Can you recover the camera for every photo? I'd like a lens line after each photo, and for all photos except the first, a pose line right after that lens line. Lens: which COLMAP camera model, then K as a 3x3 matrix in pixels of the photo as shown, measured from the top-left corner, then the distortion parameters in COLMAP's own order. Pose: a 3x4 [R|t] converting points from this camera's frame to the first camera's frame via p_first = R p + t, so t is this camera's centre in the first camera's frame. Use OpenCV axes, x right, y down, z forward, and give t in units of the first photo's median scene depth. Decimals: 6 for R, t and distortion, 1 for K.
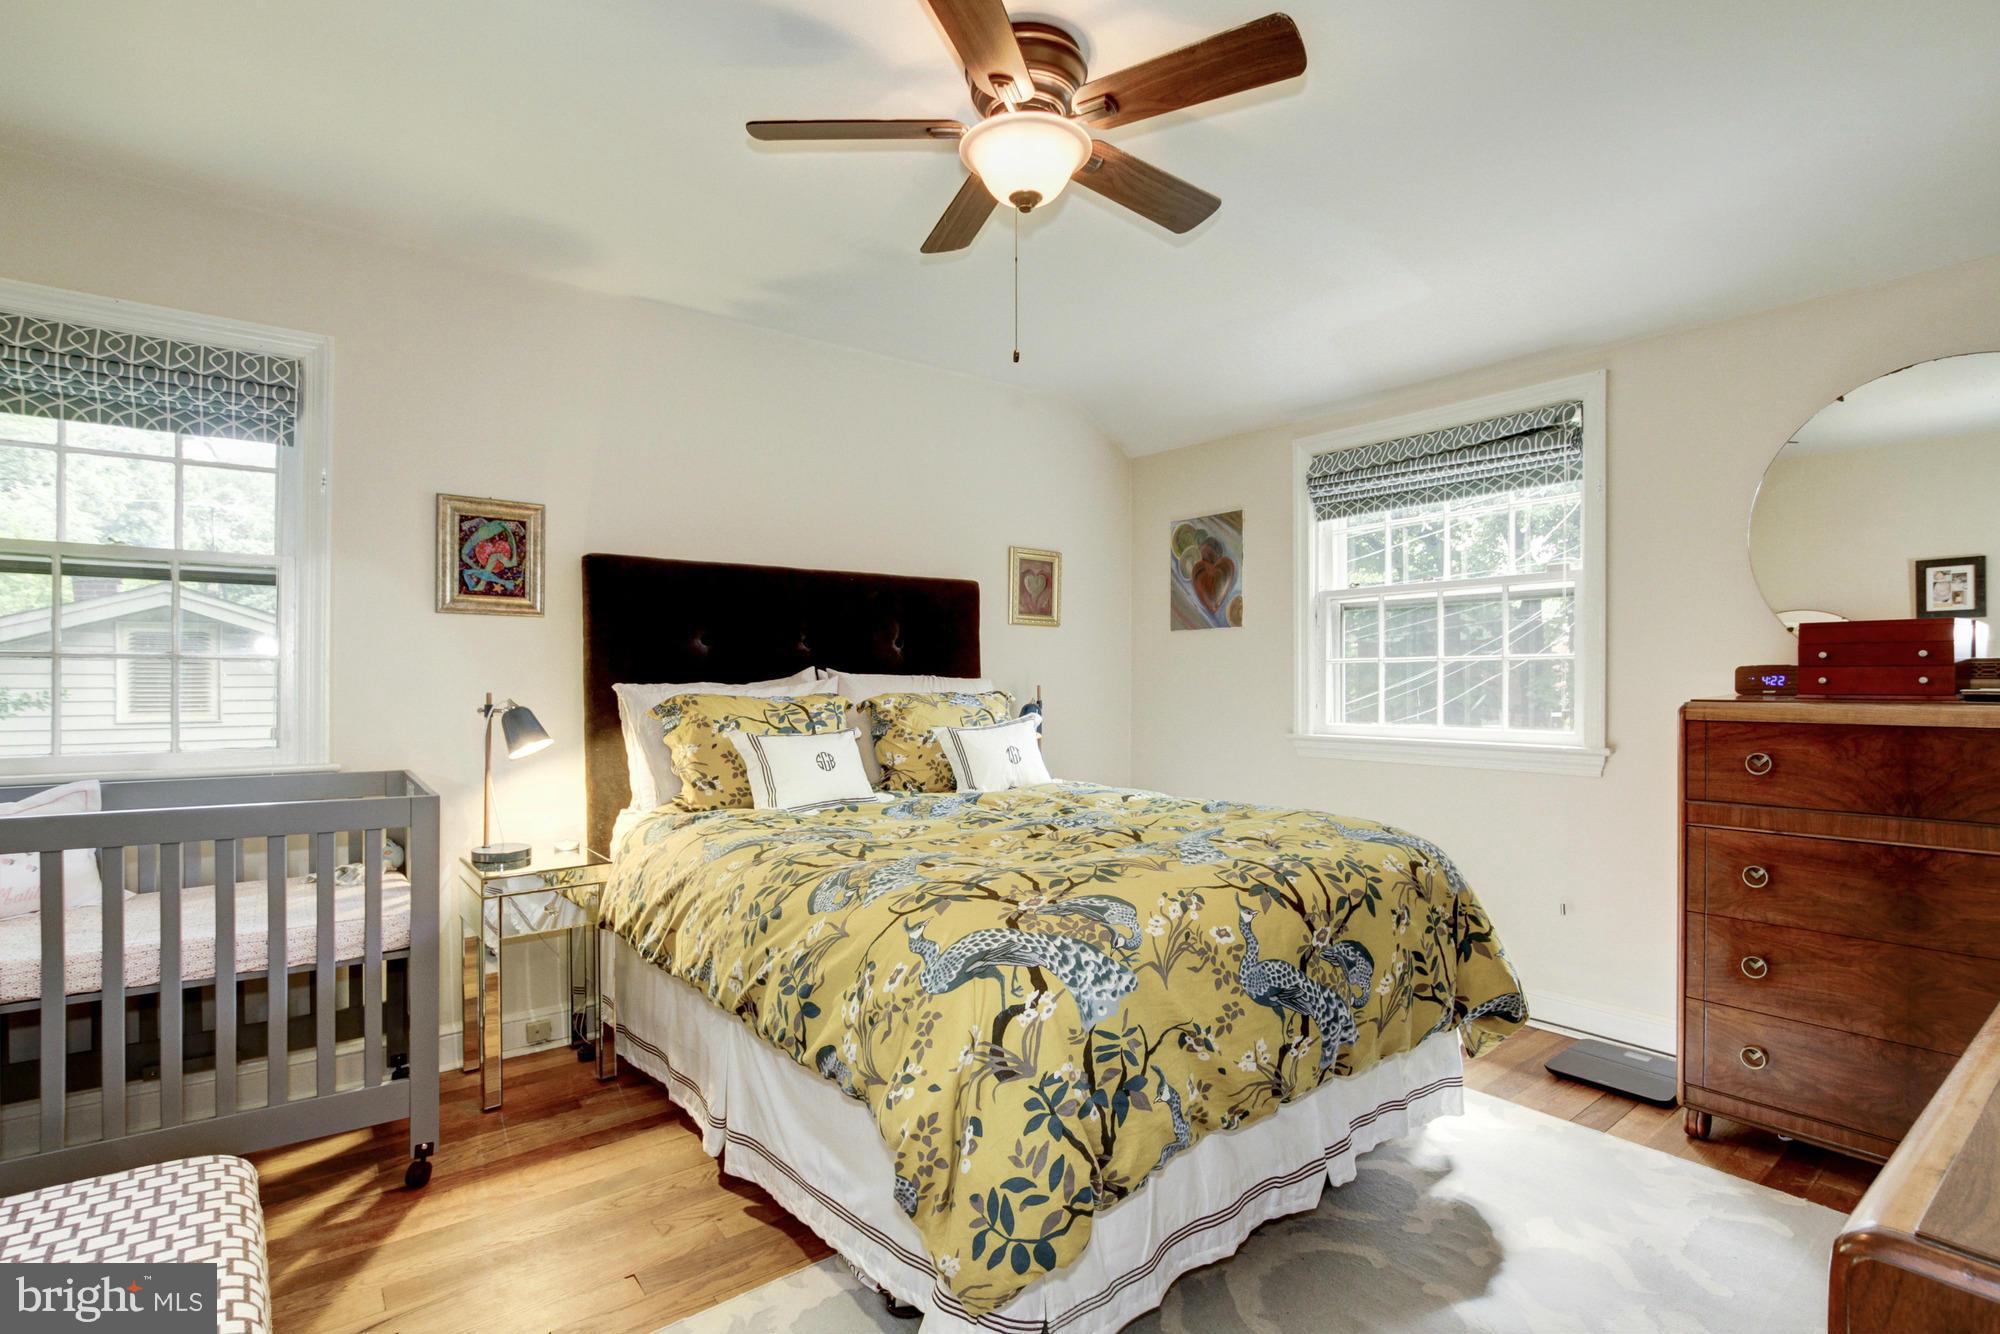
lens RADIAL K [[1039.8, 0, 1000.9], [0, 1039.8, 673.5], [0, 0, 1]] dist [-0.013872, 0.000419]
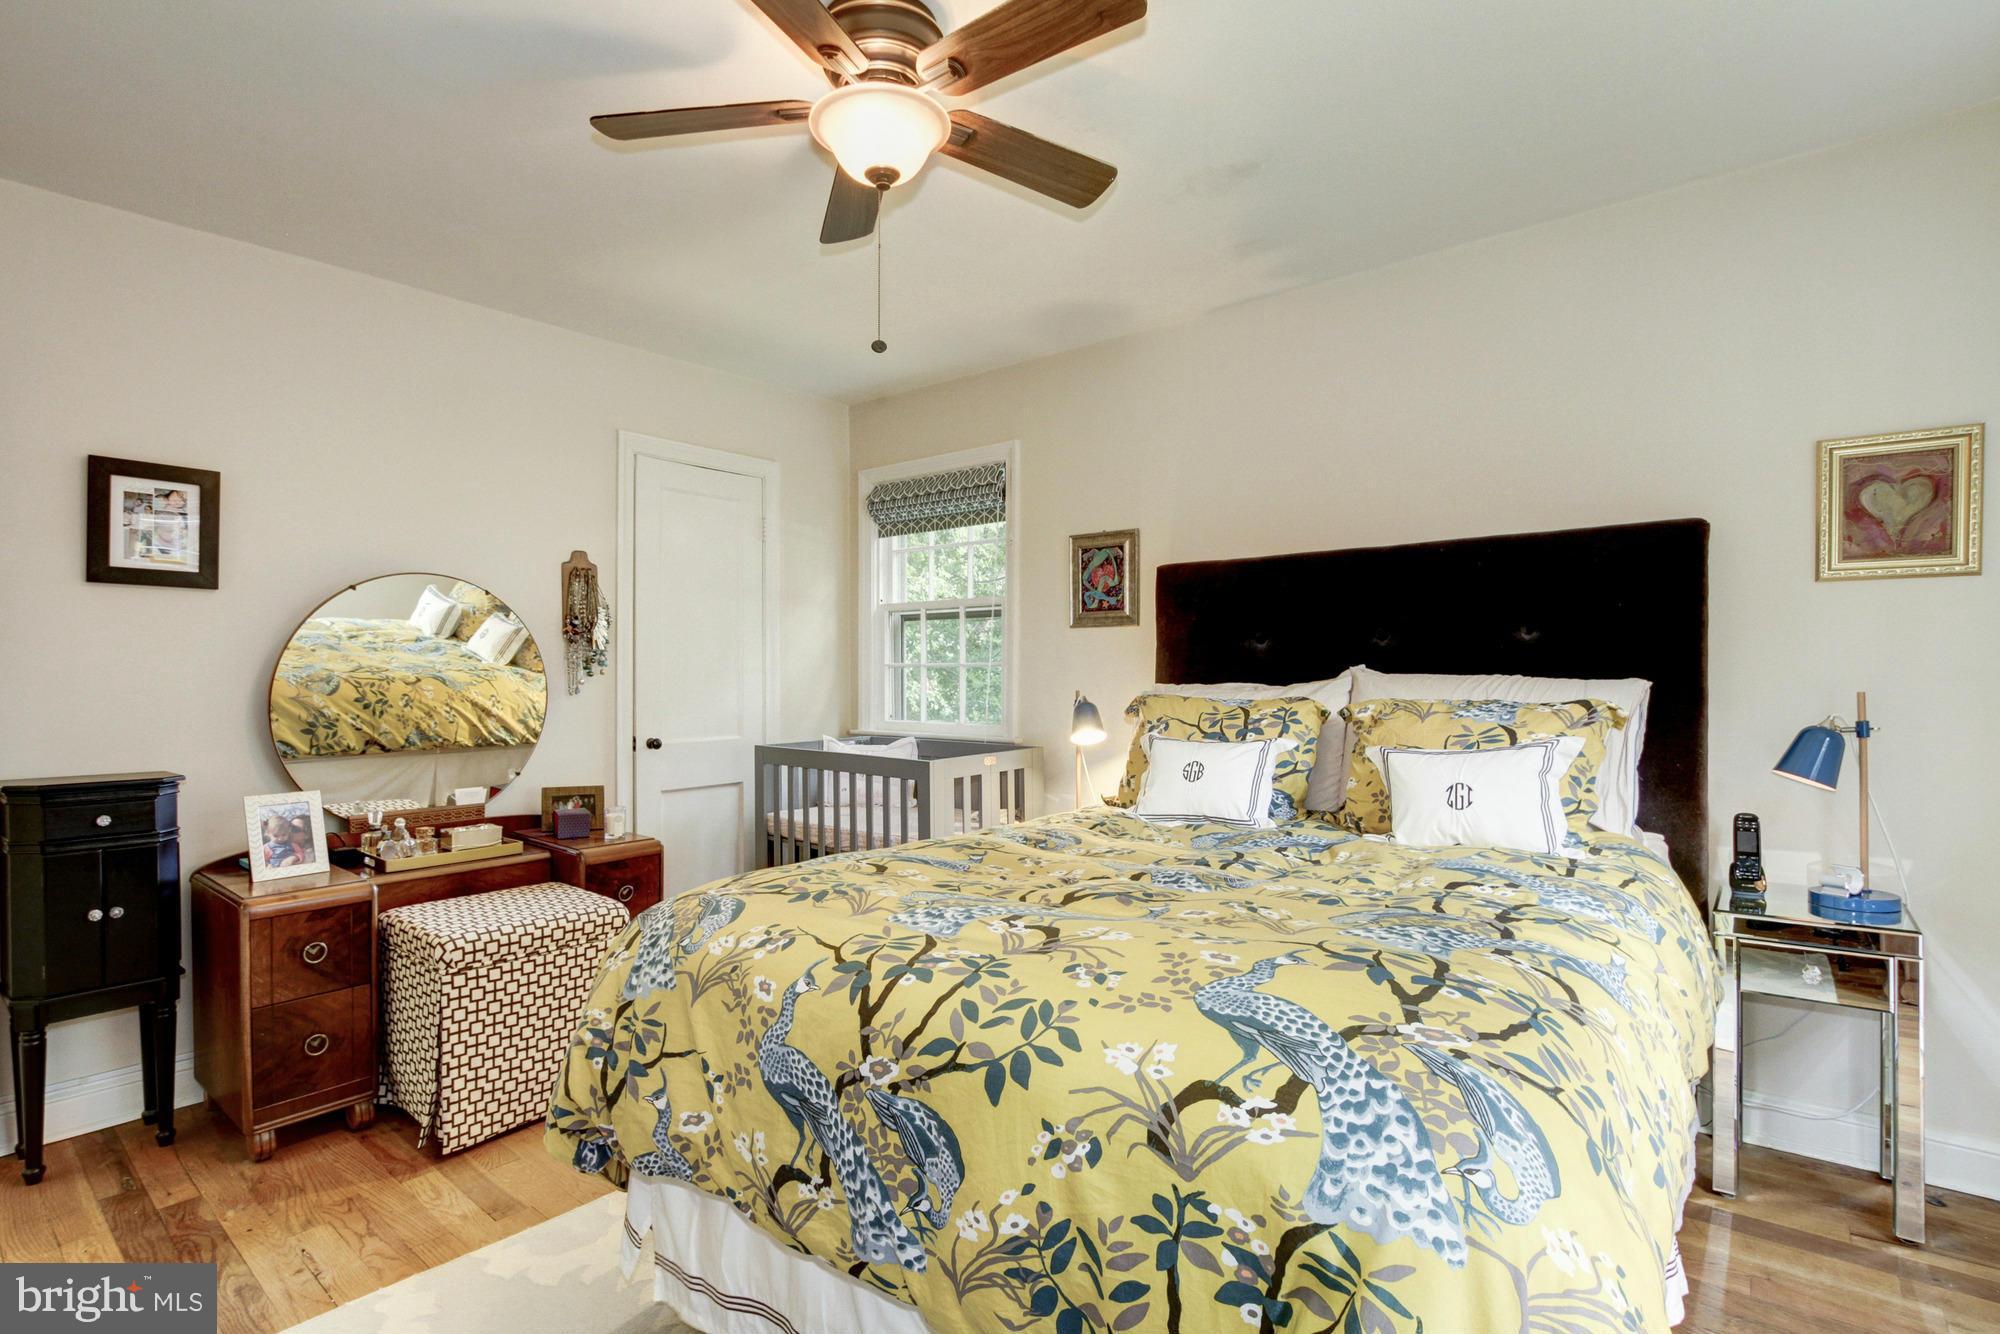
lens RADIAL K [[1039.8, 0, 1000.1], [0, 1039.8, 672.1], [0, 0, 1]] dist [-0.013872, 0.000419]
pose [[0.136014, -0.002656, -0.990703, 0.871868], [0.006564, 0.999977, -0.001780, -0.001899], [0.990685, -0.006261, 0.136028, 0.874105]]
